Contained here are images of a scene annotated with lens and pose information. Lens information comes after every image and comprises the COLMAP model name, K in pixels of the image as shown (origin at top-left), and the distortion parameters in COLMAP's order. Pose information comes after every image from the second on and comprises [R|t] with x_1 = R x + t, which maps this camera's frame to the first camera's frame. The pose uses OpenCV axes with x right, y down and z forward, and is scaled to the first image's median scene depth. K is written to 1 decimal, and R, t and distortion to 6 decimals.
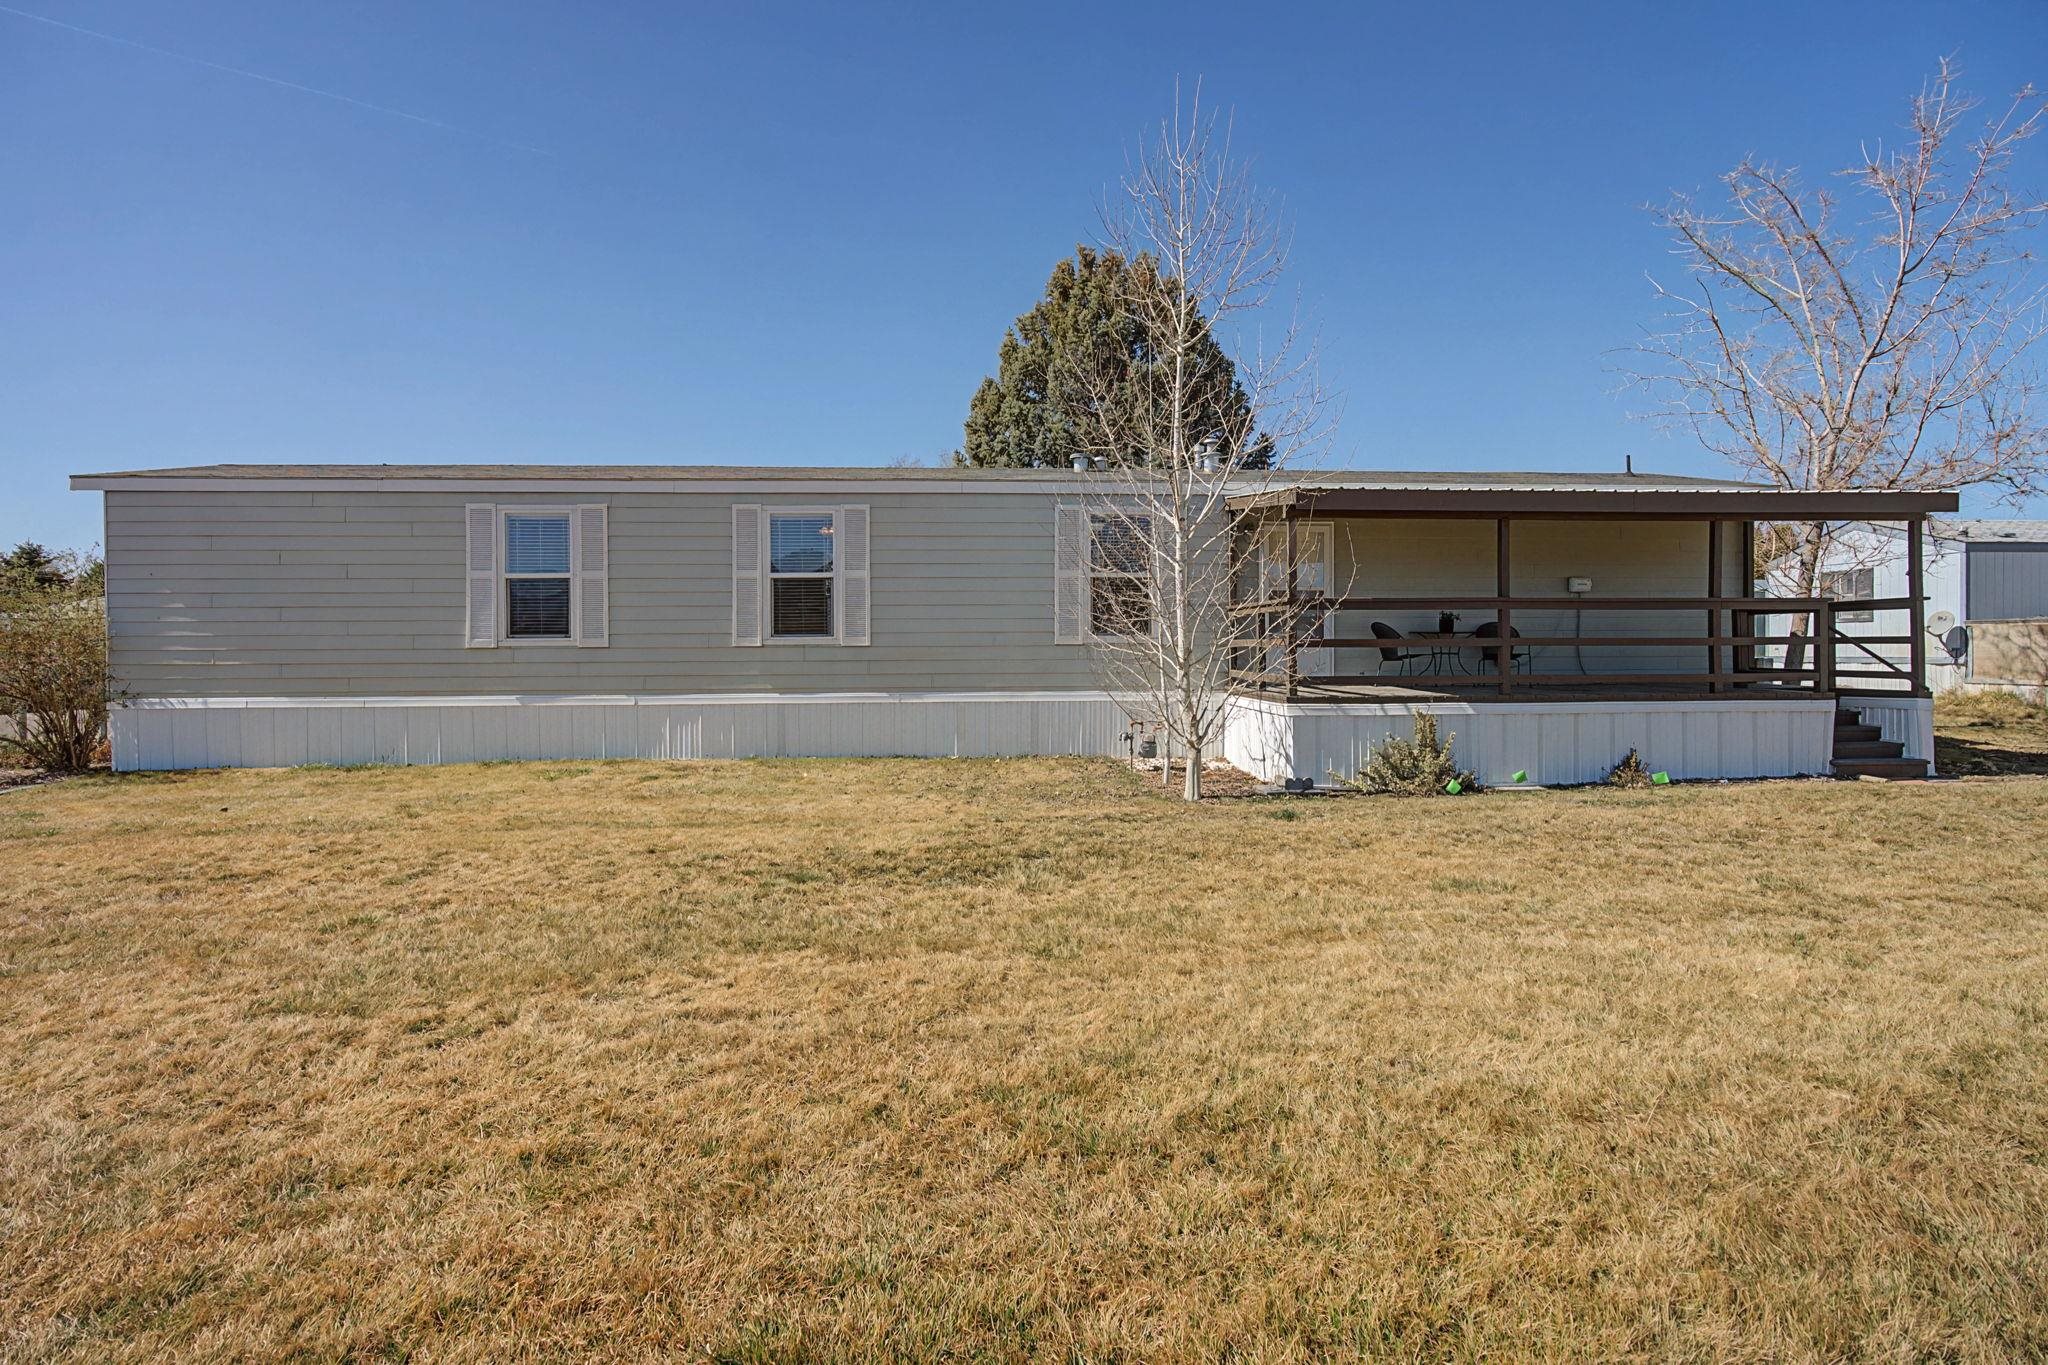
lens RADIAL K [[950.5, 0, 1020.7], [0, 950.5, 661.2], [0, 0, 1]] dist [-0.000956, 0.000303]
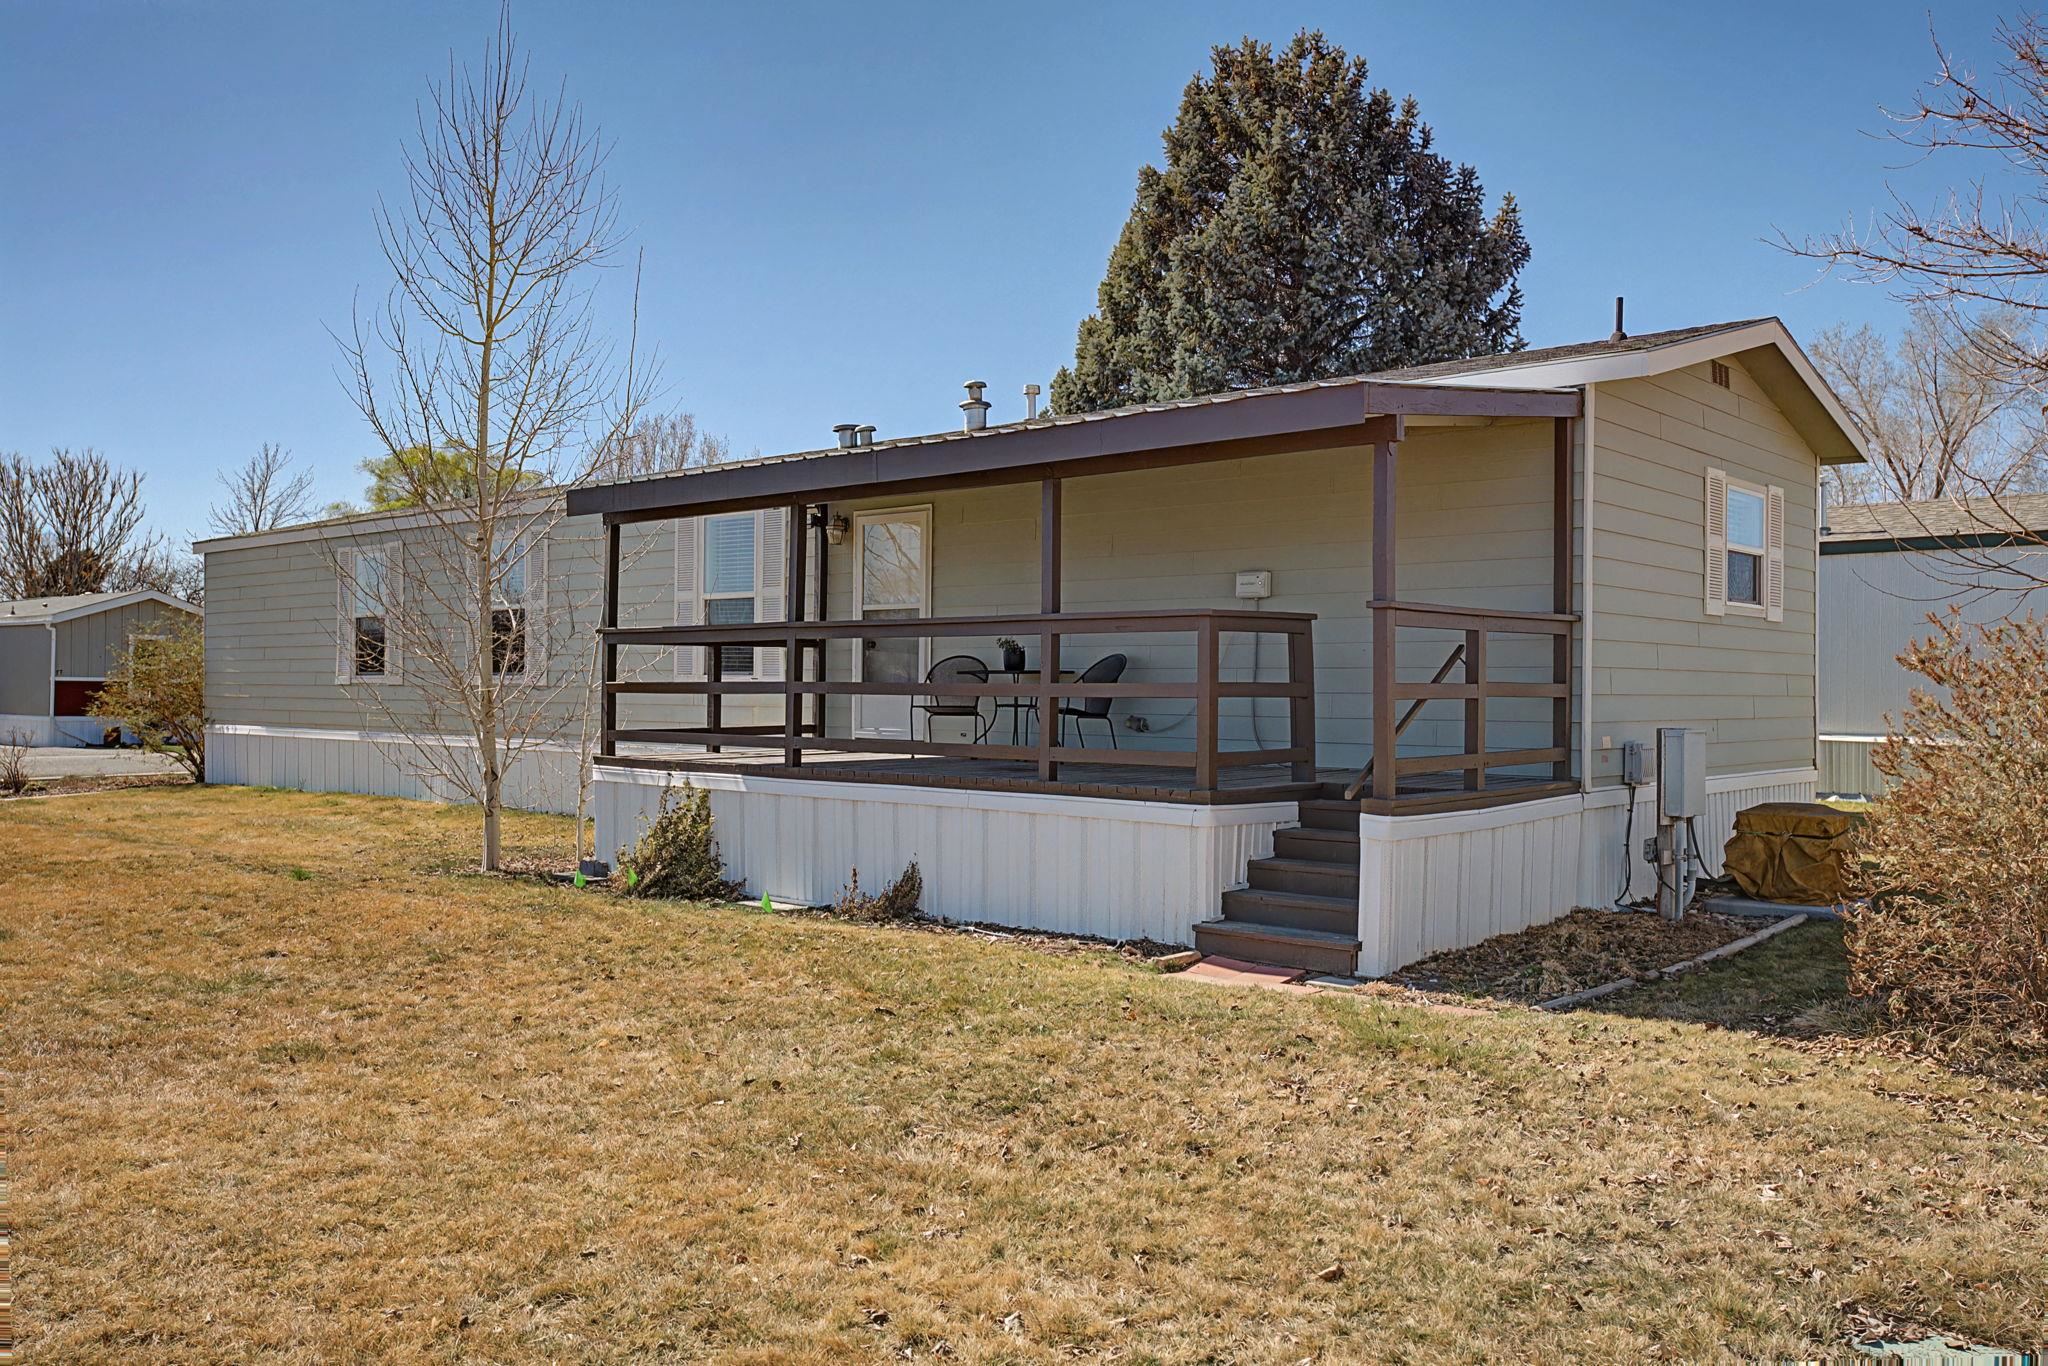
lens RADIAL K [[1693.7, 0, 1024.0], [0, 1693.7, 683.0], [0, 0, 1]] dist [-0.001131, 0.000252]
pose [[0.708953, 0.006431, -0.705227, 1.241713], [-0.016020, 0.999847, -0.006986, -0.013901], [0.705074, 0.016250, 0.708947, 0.226206]]
